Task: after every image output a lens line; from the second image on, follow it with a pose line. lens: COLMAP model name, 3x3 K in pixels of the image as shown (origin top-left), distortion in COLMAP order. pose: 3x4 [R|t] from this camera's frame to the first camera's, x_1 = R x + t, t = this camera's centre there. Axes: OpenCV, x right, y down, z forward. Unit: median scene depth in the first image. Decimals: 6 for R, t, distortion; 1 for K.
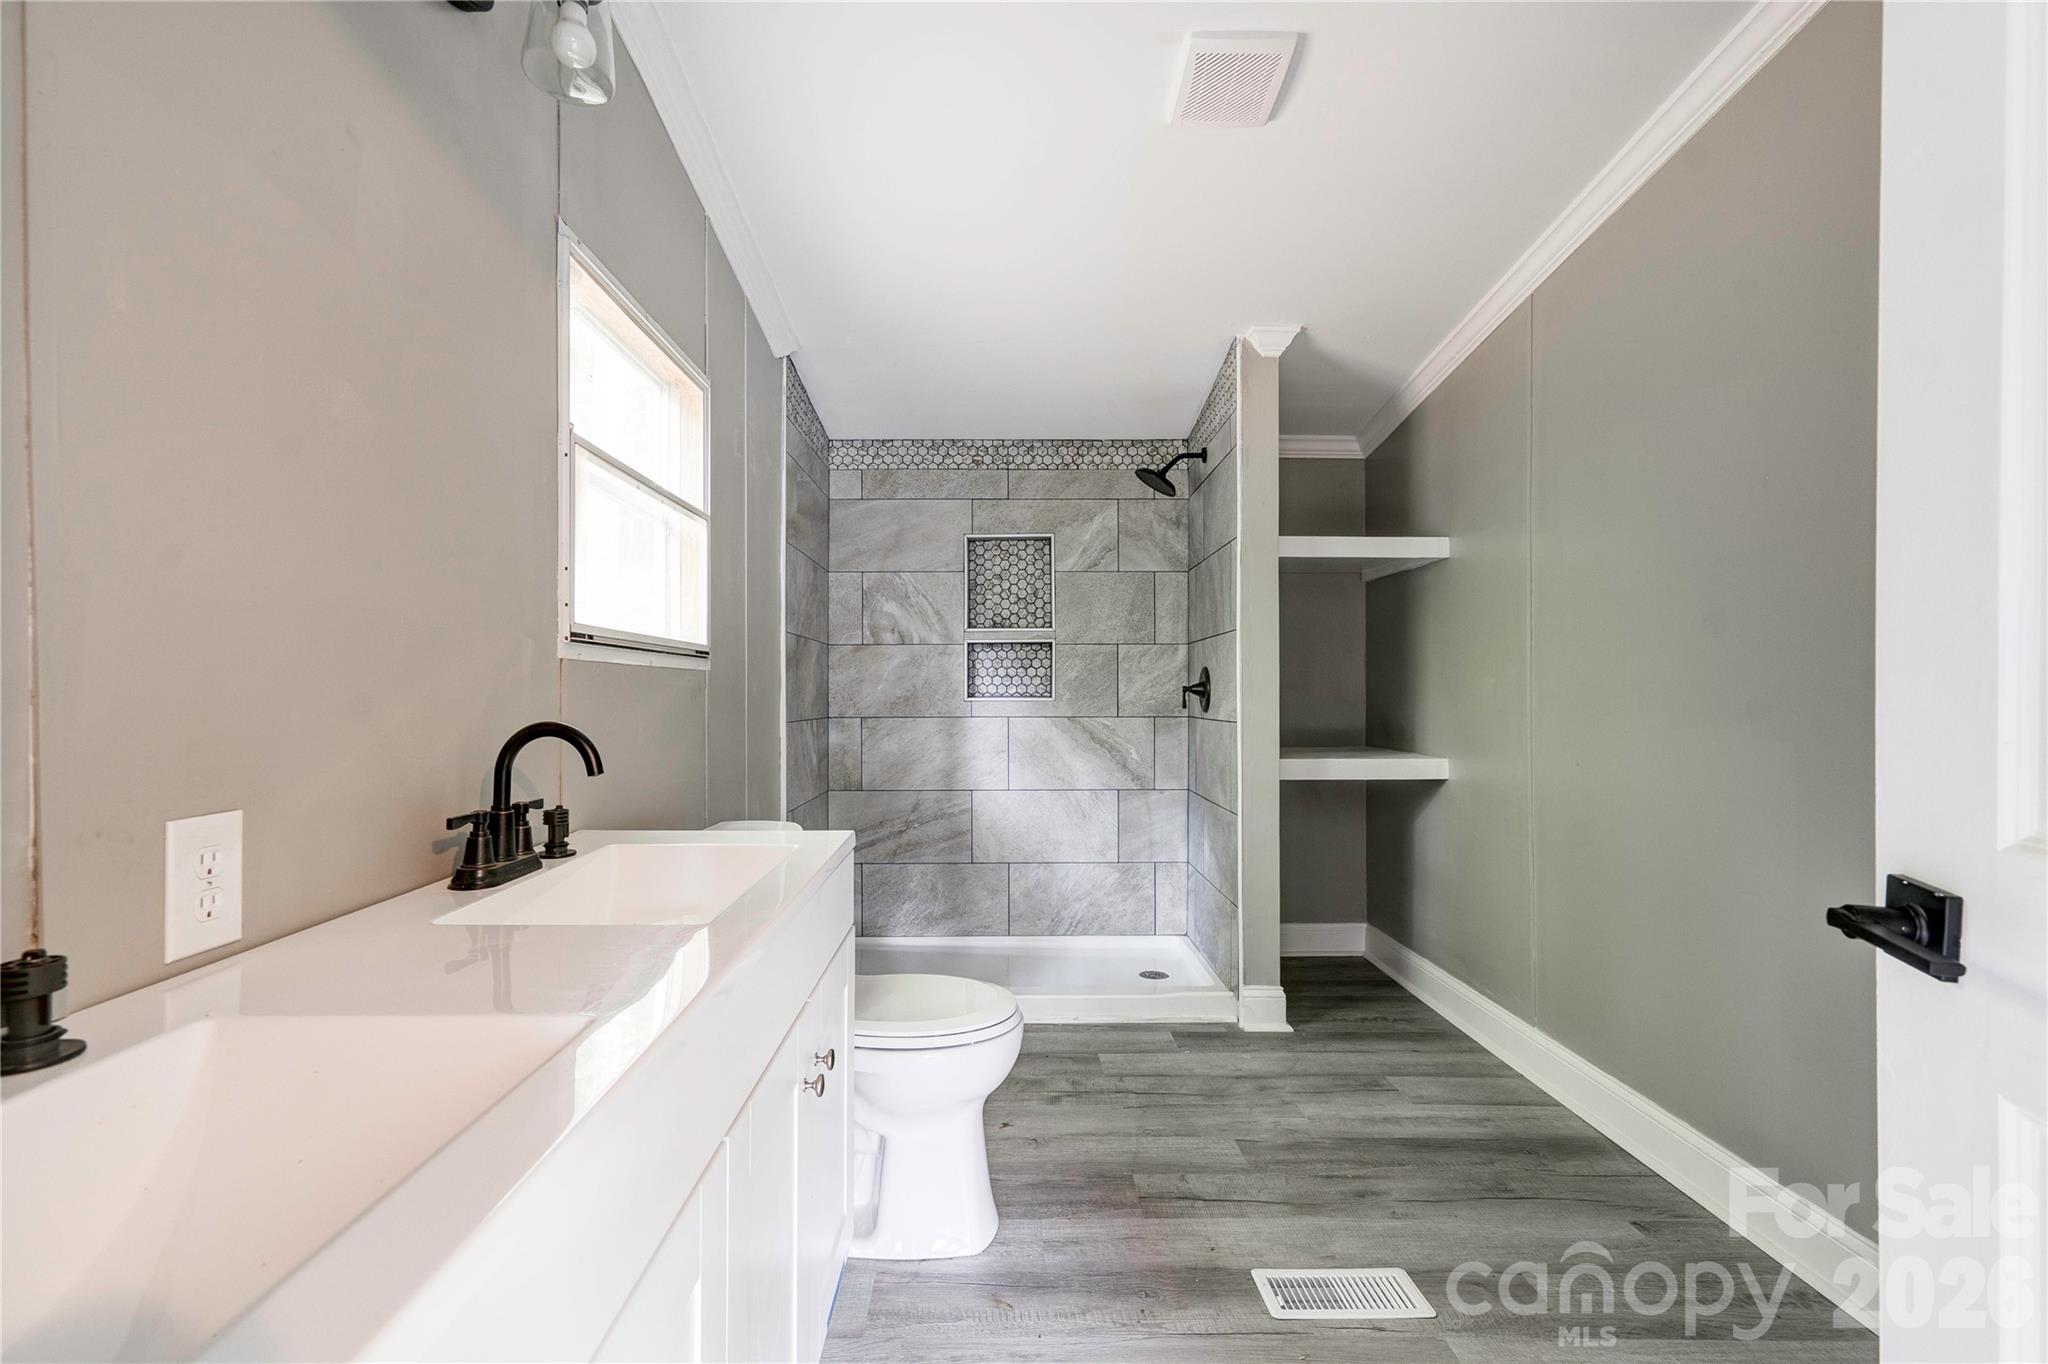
lens RADIAL K [[936.5, 0, 1009.0], [0, 936.5, 679.1], [0, 0, 1]] dist [-0.010868, 0.017086]
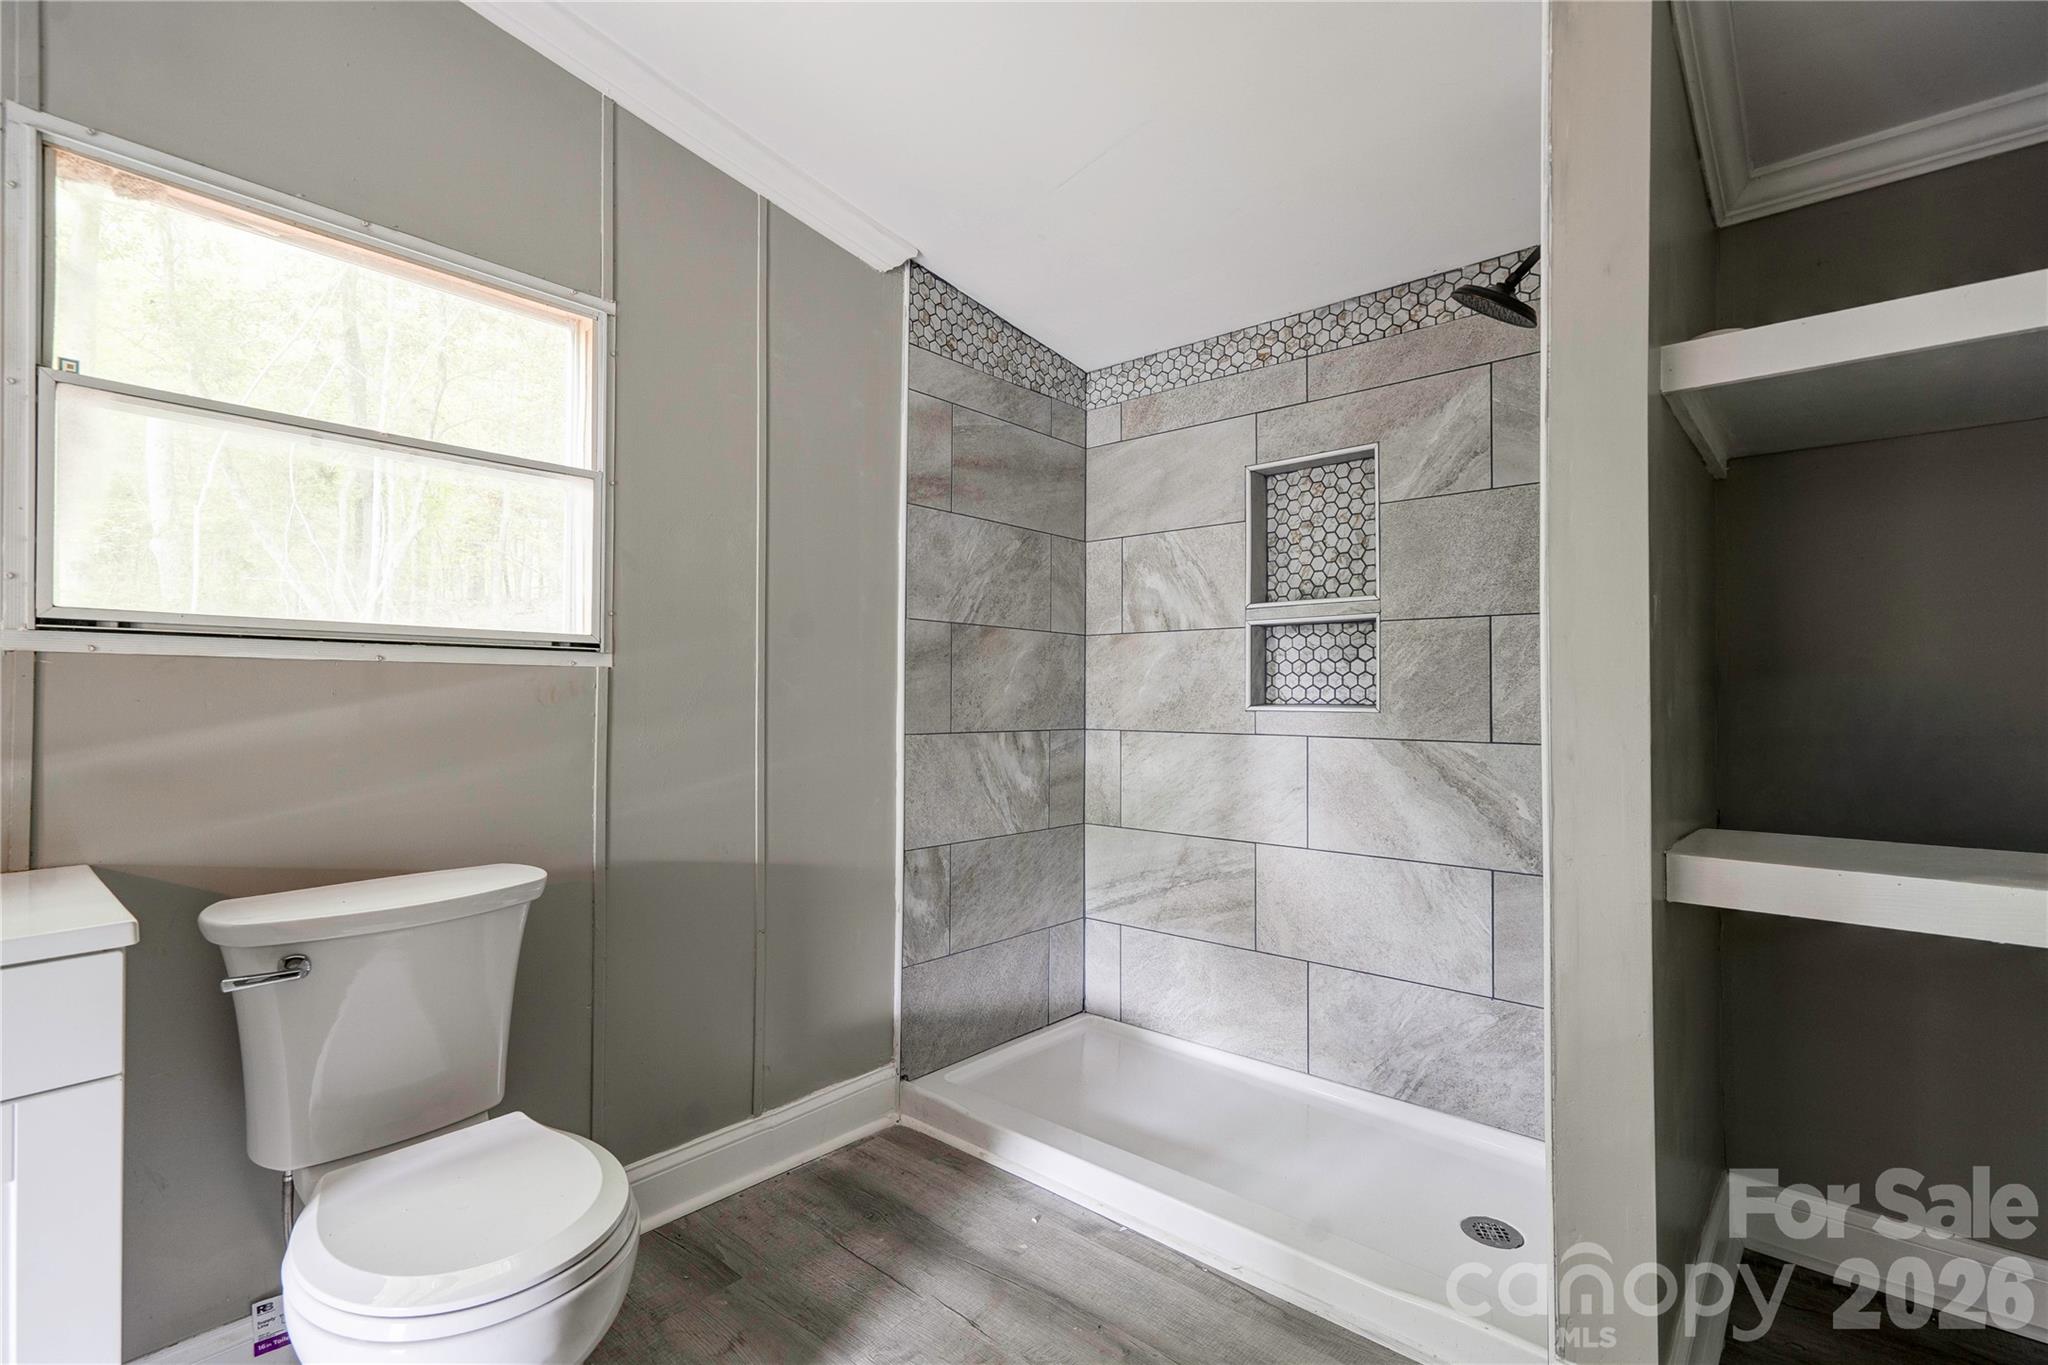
lens RADIAL K [[936.5, 0, 1009.0], [0, 936.5, 679.6], [0, 0, 1]] dist [-0.010868, 0.017086]
pose [[0.743734, -0.006291, -0.668446, 0.279066], [0.002978, 0.999977, -0.006099, 0.004435], [0.668469, 0.002546, 0.743736, 0.377491]]
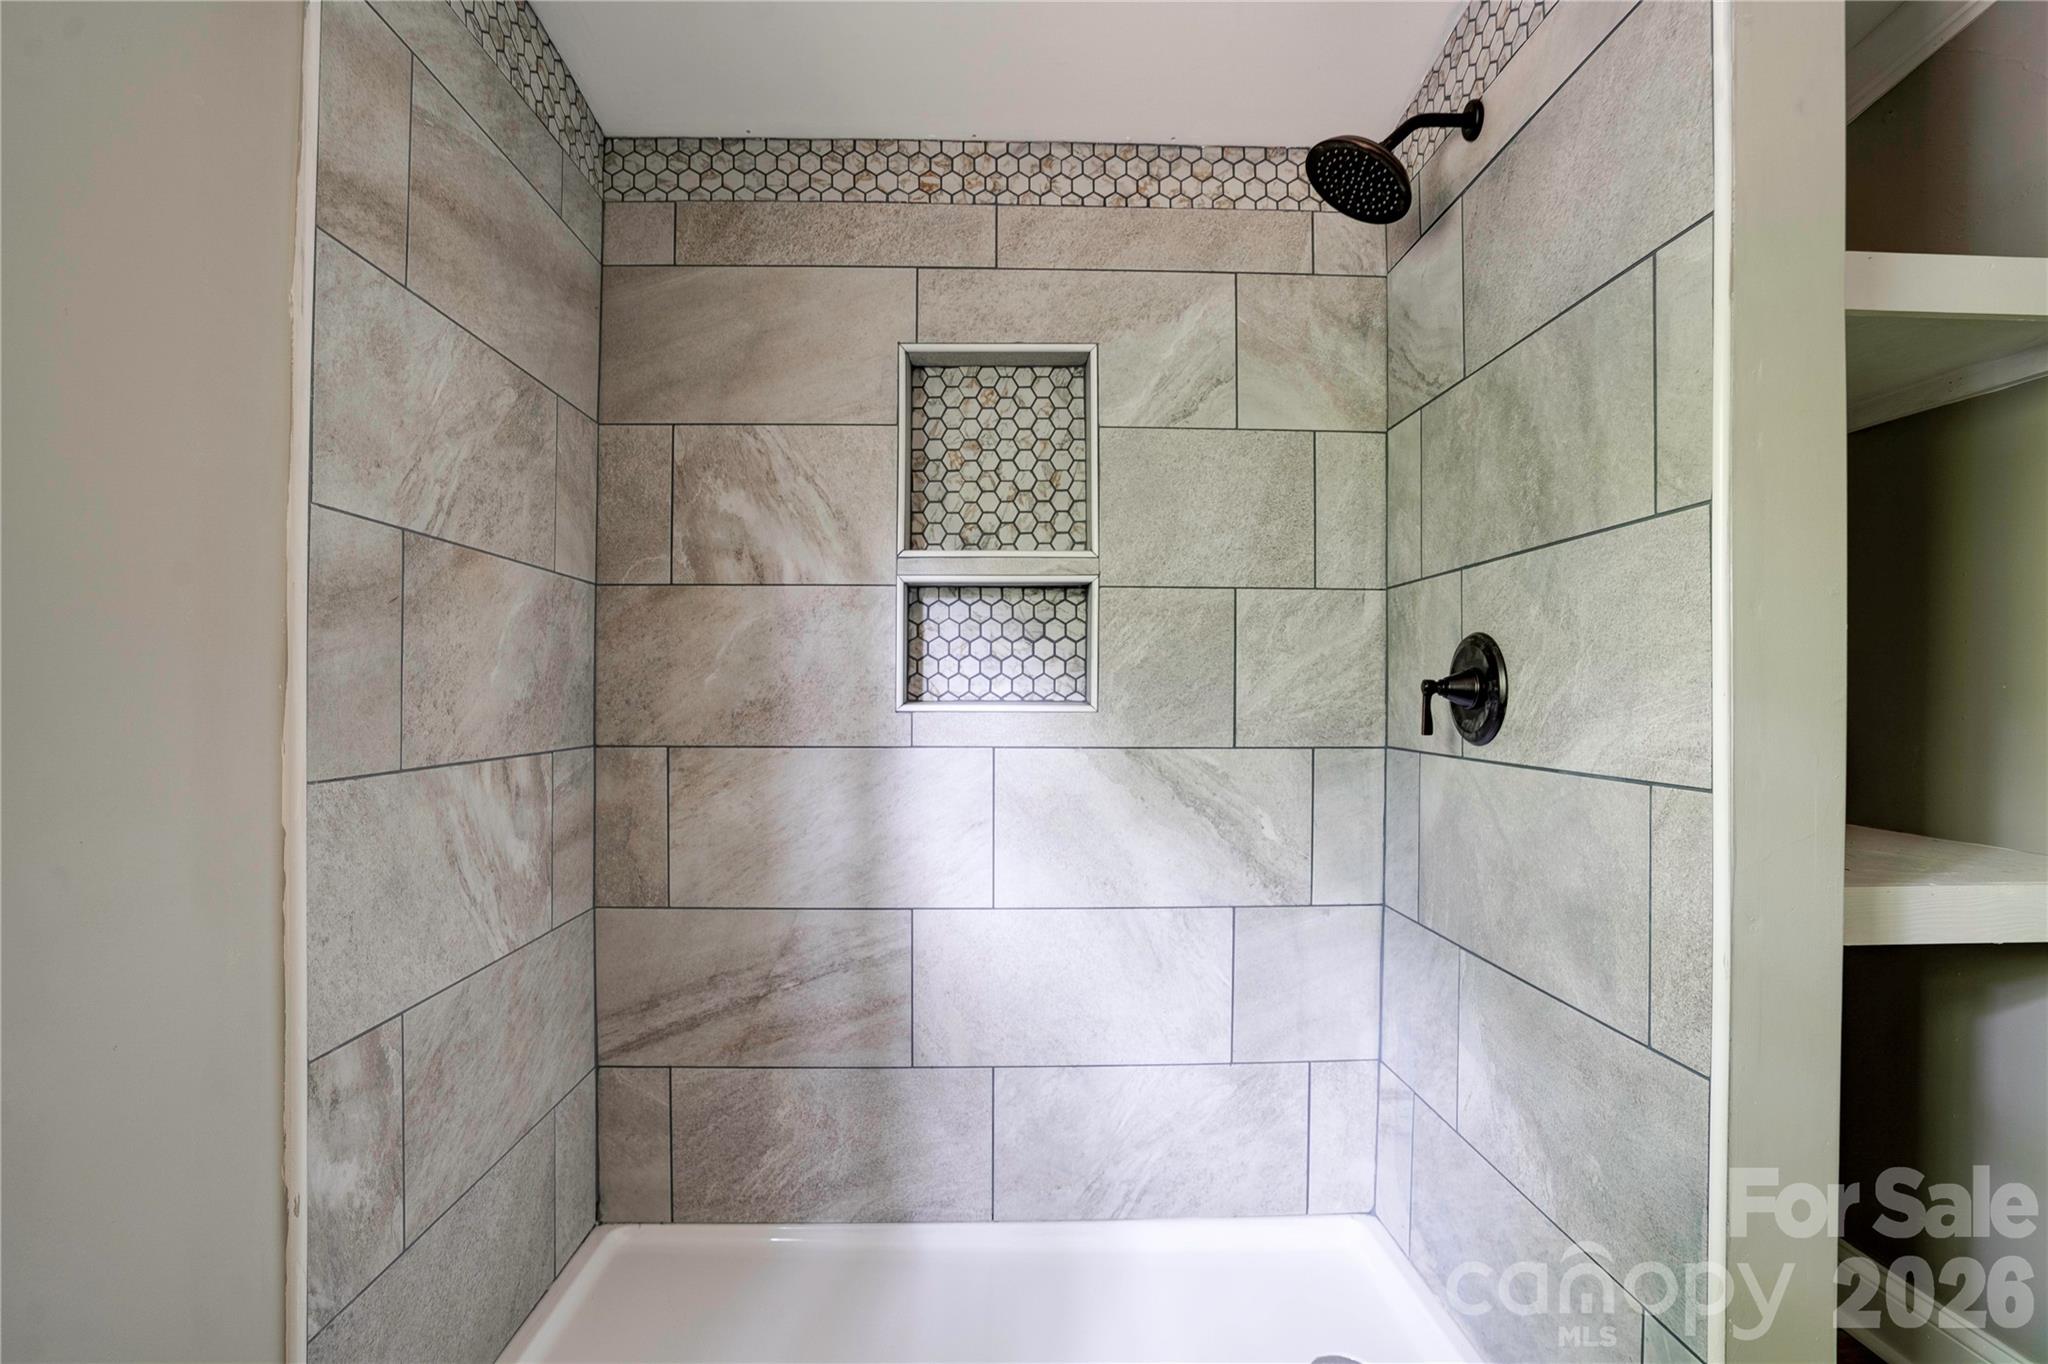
lens RADIAL K [[971.1, 0, 1012.4], [0, 971.1, 686.9], [0, 0, 1]] dist [-0.070226, 0.035912]
pose [[0.999771, 0.005315, 0.020734, -0.001592], [-0.005518, 0.999937, 0.009764, 0.006828], [-0.020680, -0.009876, 0.999737, 0.531770]]
